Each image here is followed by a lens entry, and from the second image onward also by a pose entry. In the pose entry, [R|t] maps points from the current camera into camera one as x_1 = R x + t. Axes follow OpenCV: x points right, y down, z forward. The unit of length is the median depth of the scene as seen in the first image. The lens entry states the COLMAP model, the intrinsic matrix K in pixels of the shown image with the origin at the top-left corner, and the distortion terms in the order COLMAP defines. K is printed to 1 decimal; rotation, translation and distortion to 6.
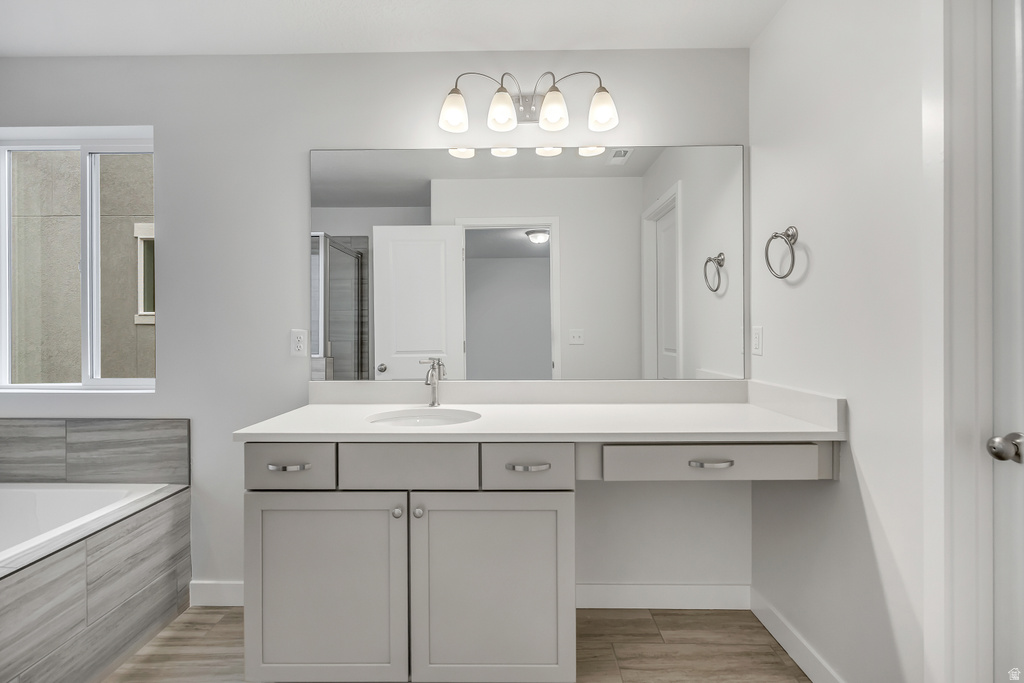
lens RADIAL K [[448.8, 0, 512.0], [0, 448.8, 341.5], [0, 0, 1]] dist [0.000289, 0.000354]
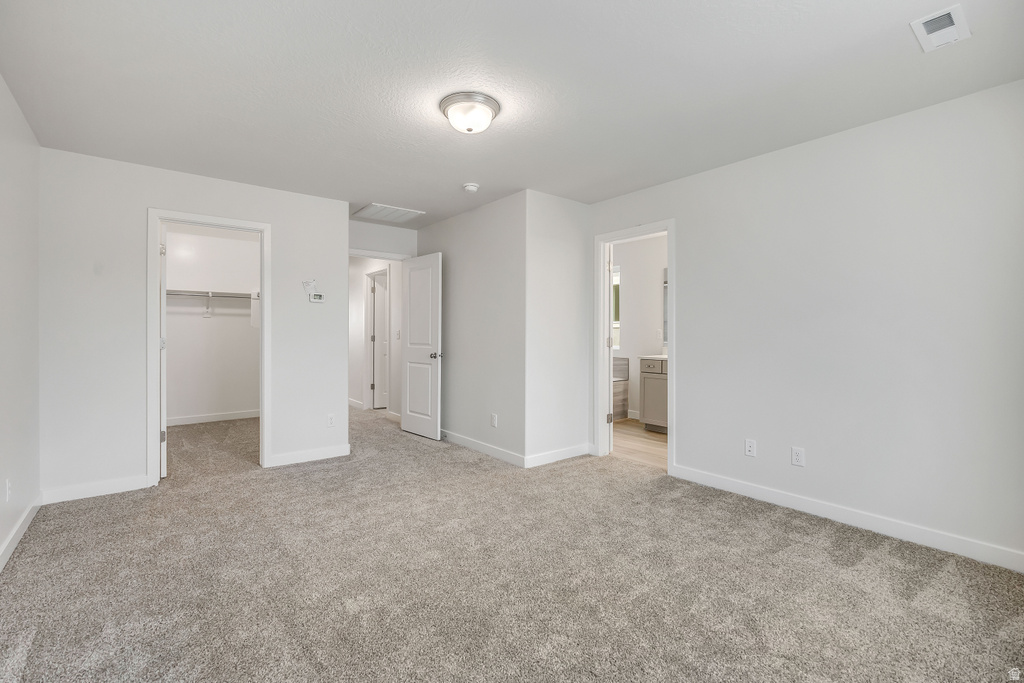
lens RADIAL K [[448.8, 0, 512.0], [0, 448.8, 341.5], [0, 0, 1]] dist [0.000289, 0.000354]
pose [[0.619732, 0.007660, -0.784776, 1.199430], [-0.009367, 0.999953, 0.002362, 0.064626], [0.784758, 0.005887, 0.619774, -1.533388]]
